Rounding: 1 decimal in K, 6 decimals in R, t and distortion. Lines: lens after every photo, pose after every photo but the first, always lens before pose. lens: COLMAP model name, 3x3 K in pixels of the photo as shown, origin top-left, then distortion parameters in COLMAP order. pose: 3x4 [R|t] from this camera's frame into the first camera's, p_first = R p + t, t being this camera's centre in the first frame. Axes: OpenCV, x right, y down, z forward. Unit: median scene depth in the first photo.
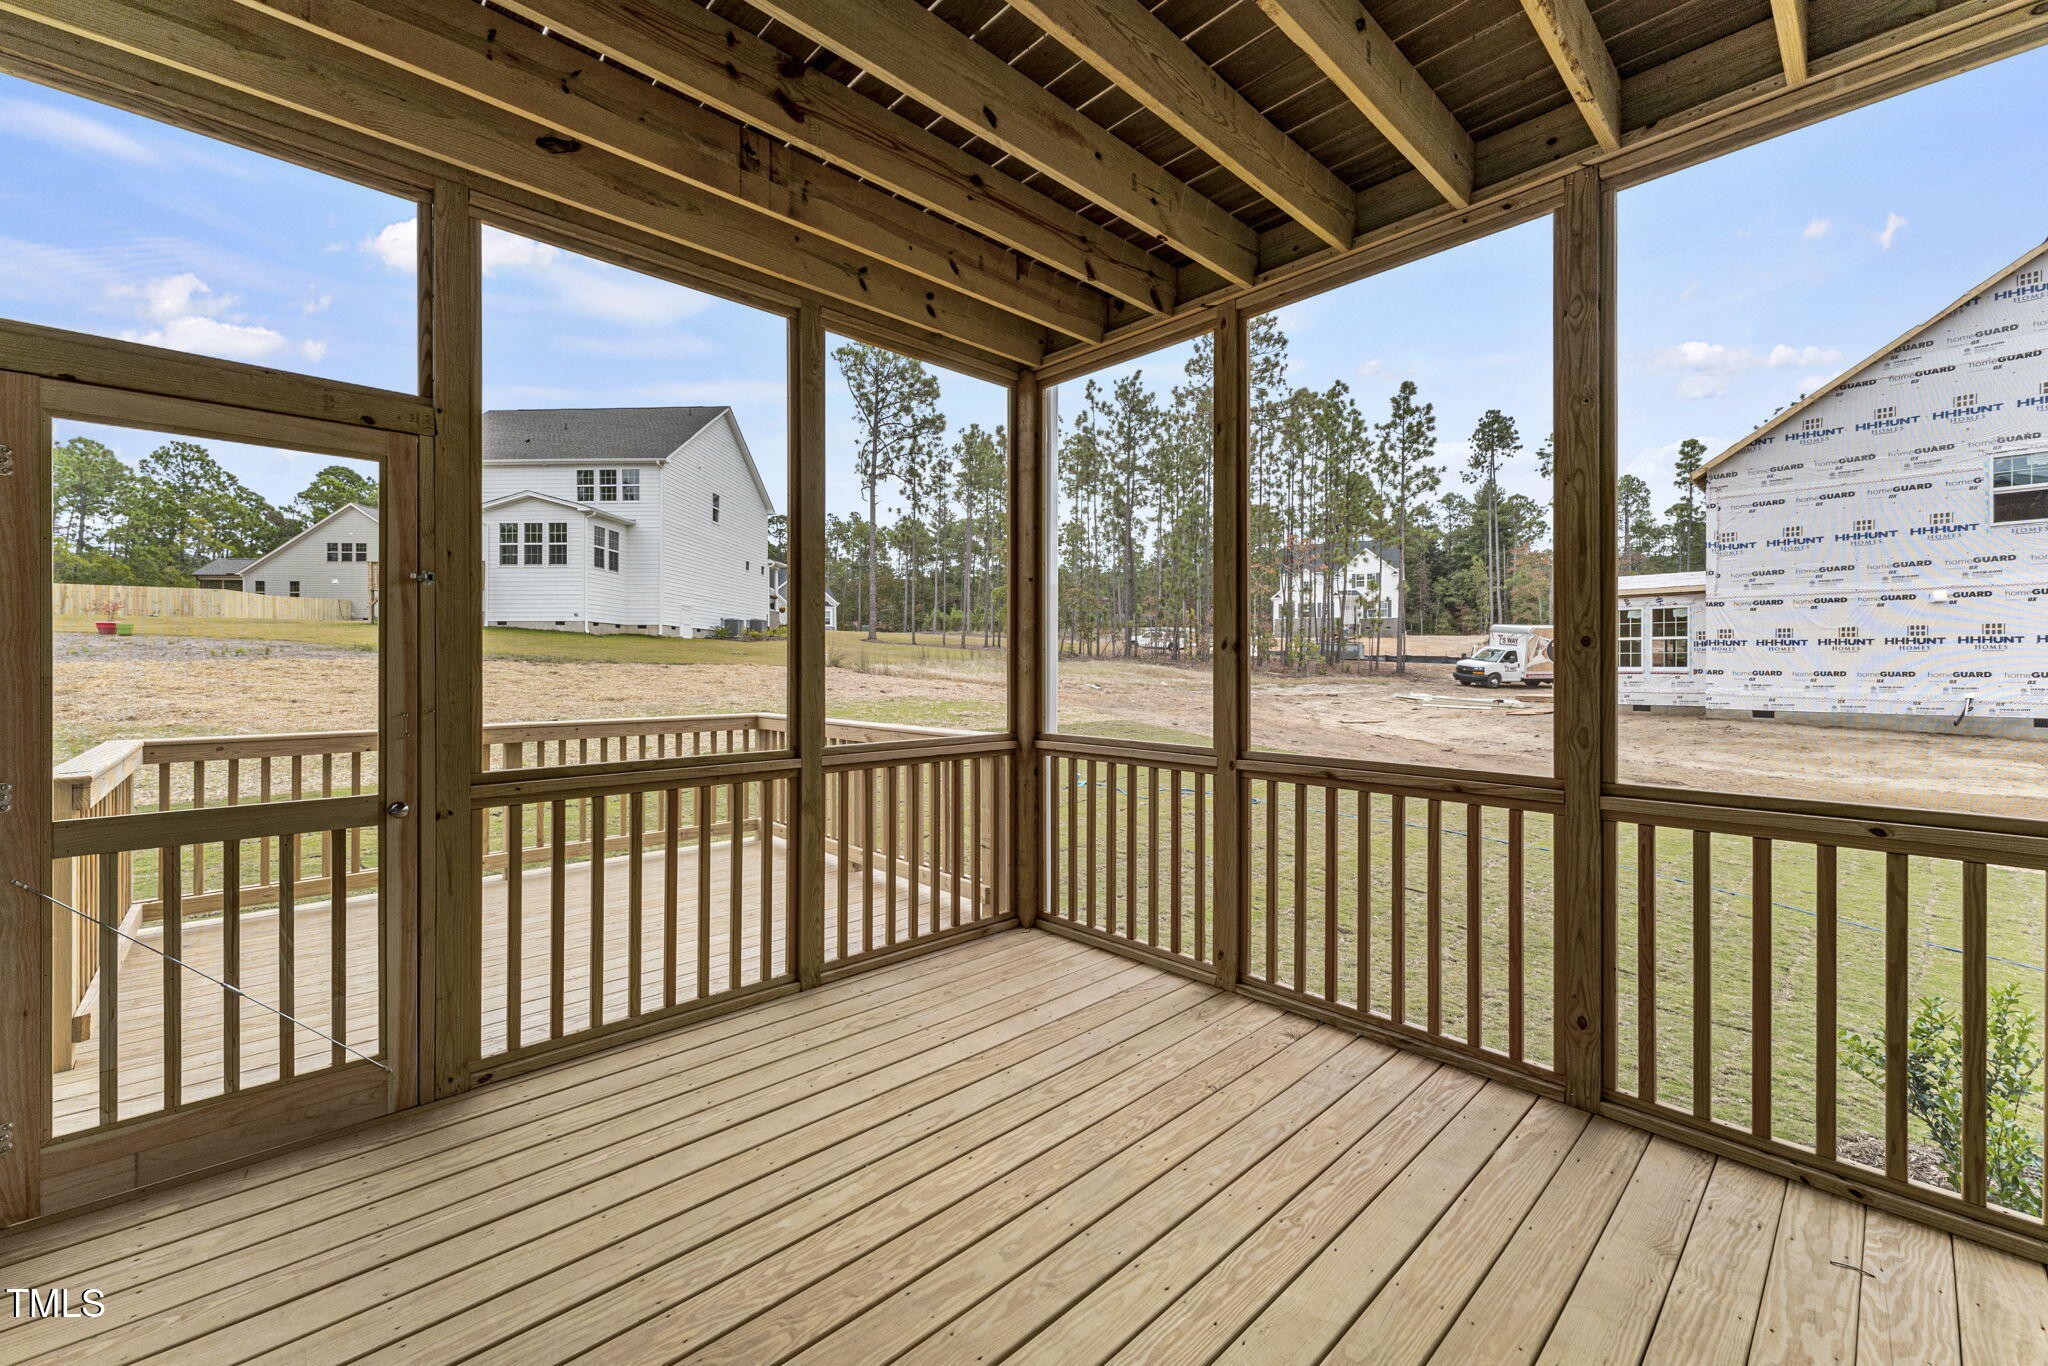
lens RADIAL K [[832.2, 0, 1033.5], [0, 832.2, 667.1], [0, 0, 1]] dist [0.002476, 0.000167]
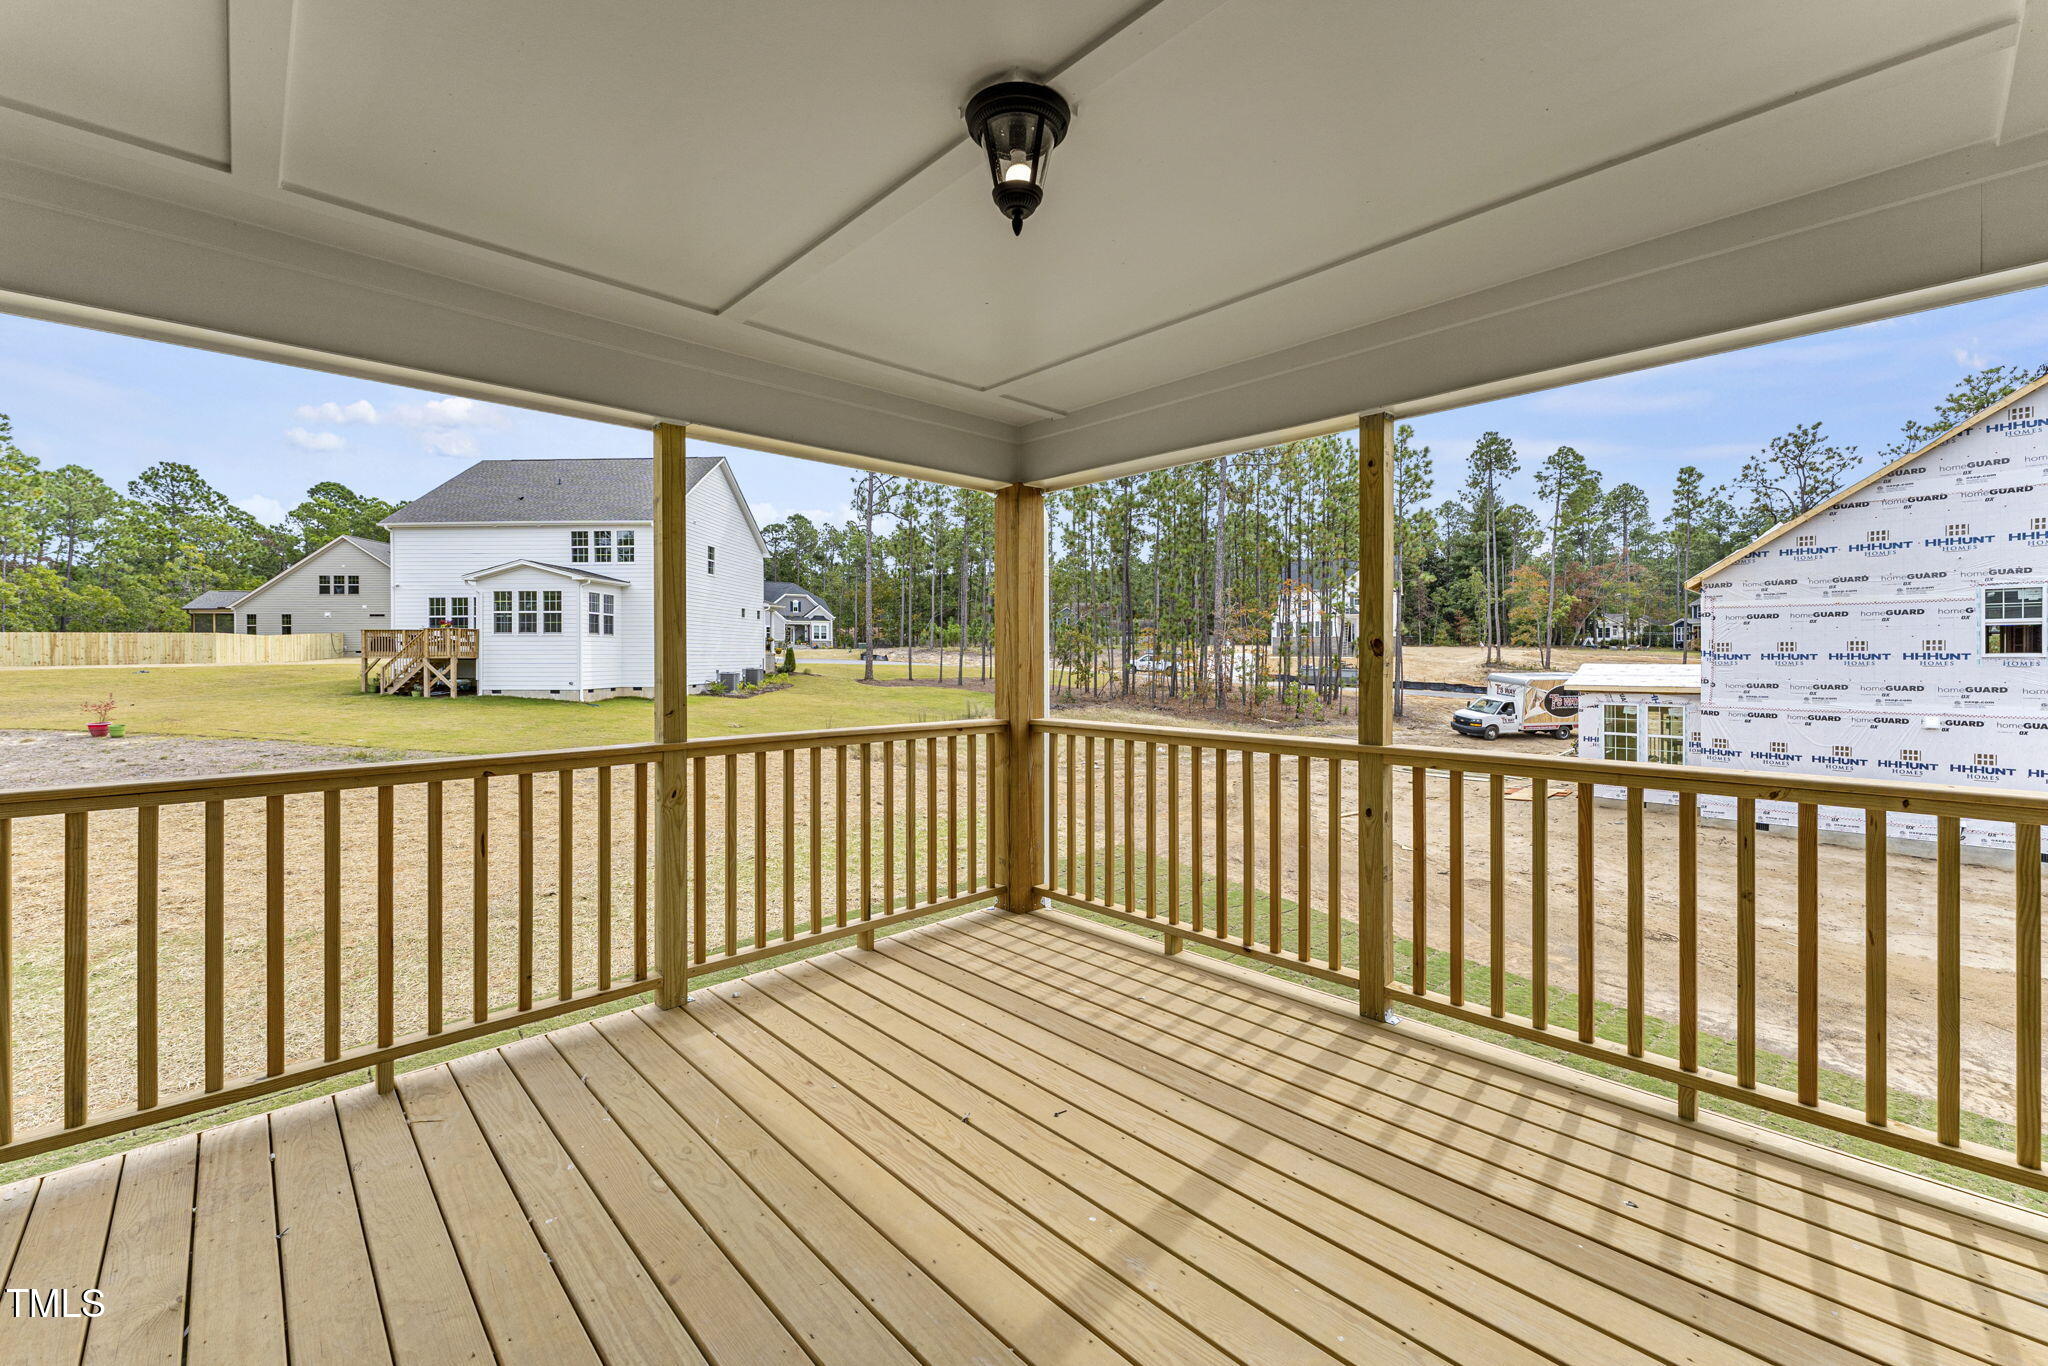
lens RADIAL K [[836.3, 0, 1034.4], [0, 836.3, 662.0], [0, 0, 1]] dist [0.002415, 0.000172]
pose [[0.999987, -0.003358, 0.003775, 0.000773], [0.003345, 0.999988, 0.003590, -0.072998], [-0.003787, -0.003577, 0.999986, -0.002137]]
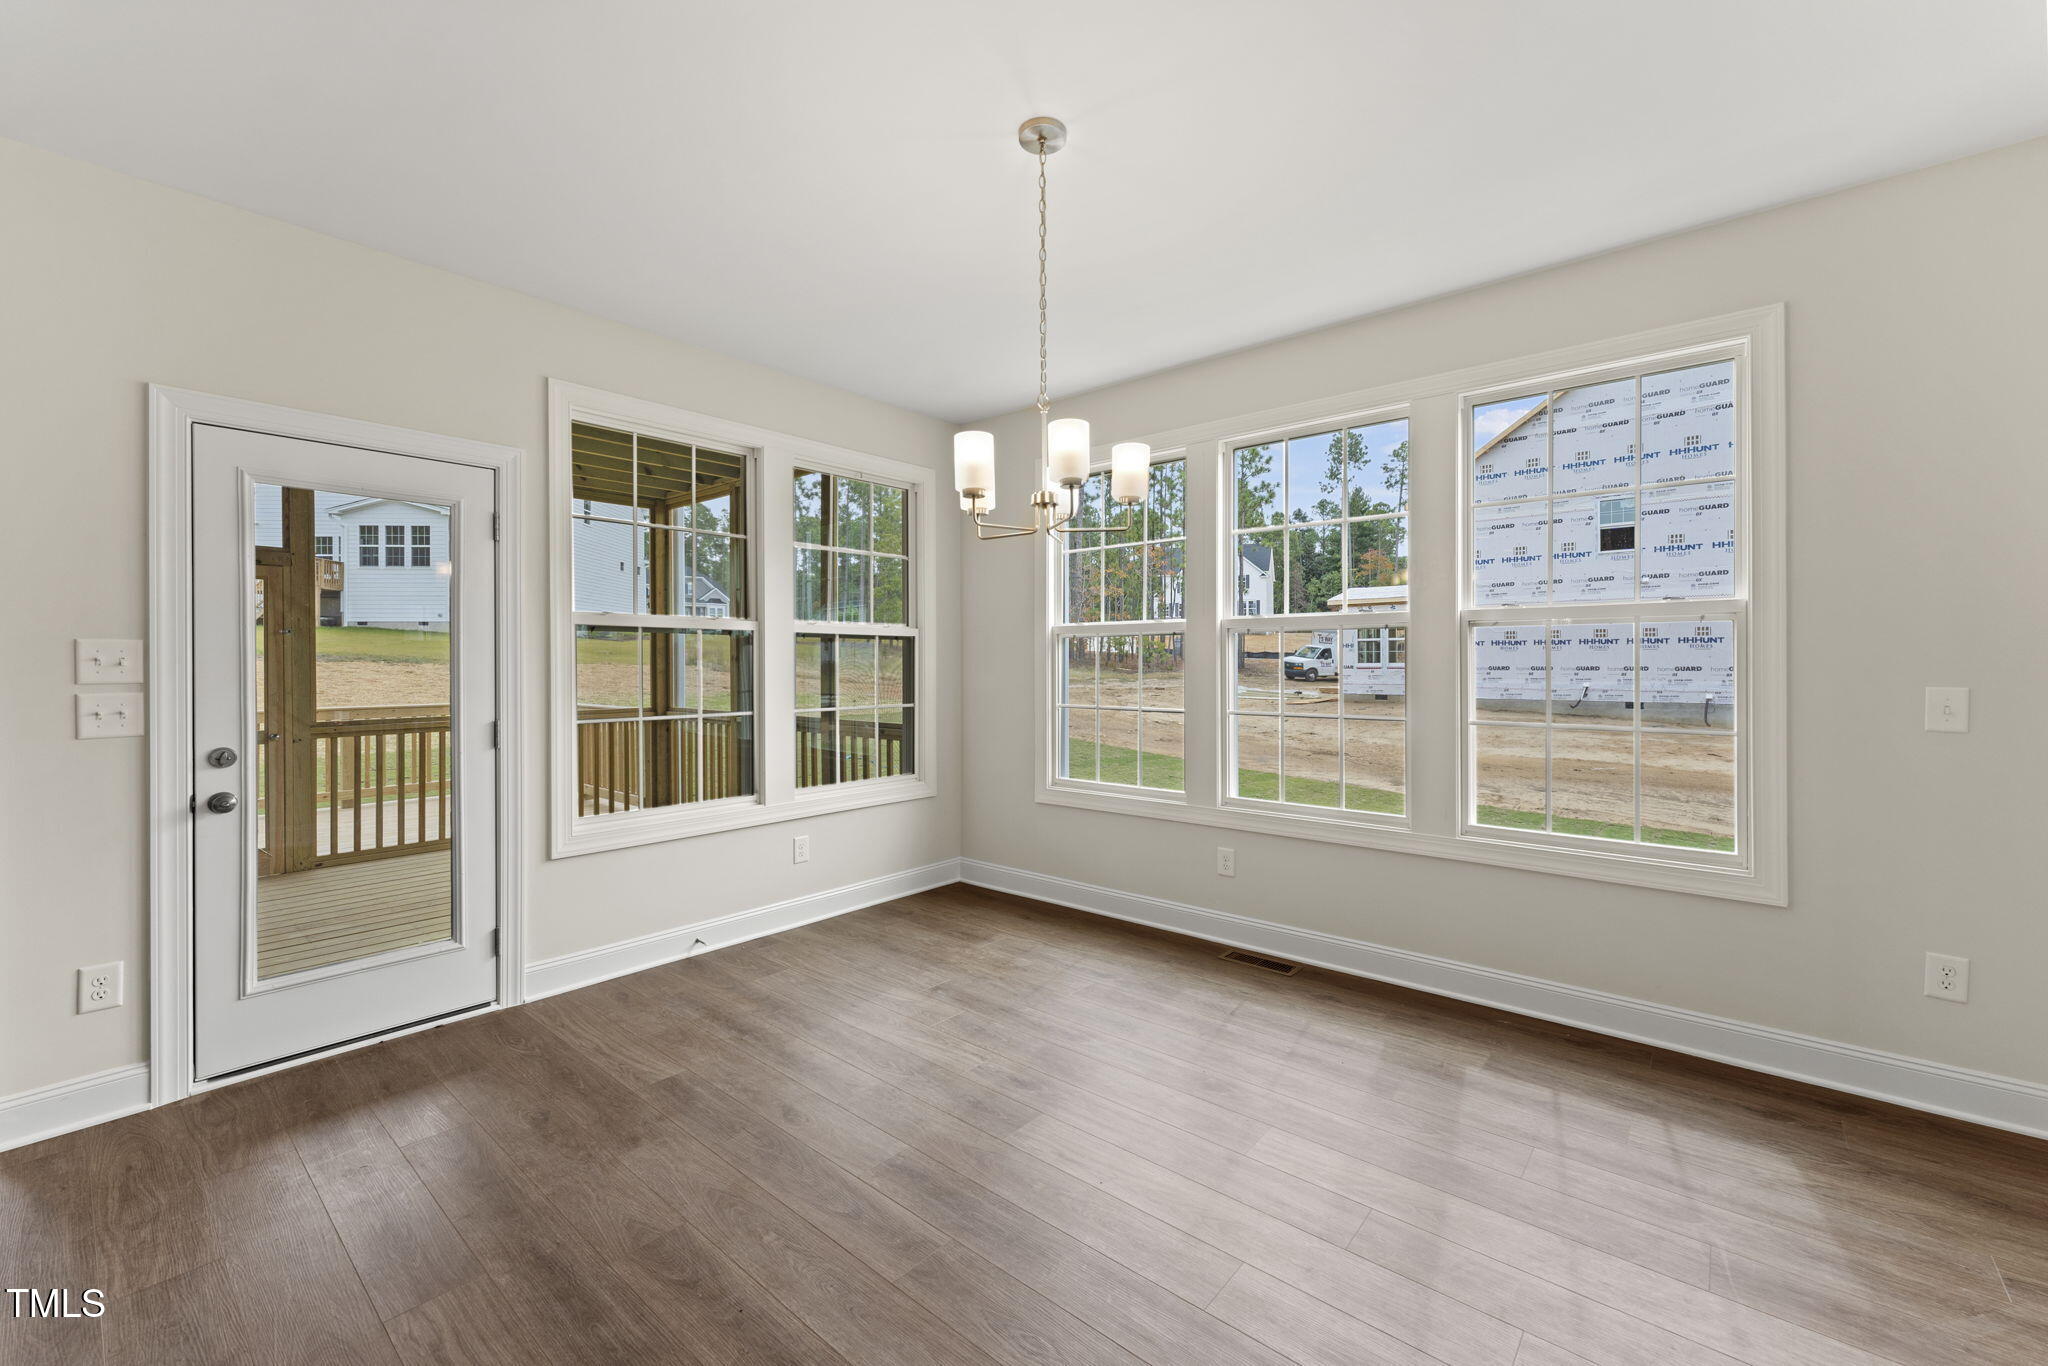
lens RADIAL K [[832.2, 0, 1033.5], [0, 832.2, 667.1], [0, 0, 1]] dist [0.002476, 0.000167]
pose [[0.994550, -0.003839, 0.104191, 0.059688], [0.003331, 0.999982, 0.005051, -0.001154], [-0.104208, -0.004676, 0.994544, -0.083172]]
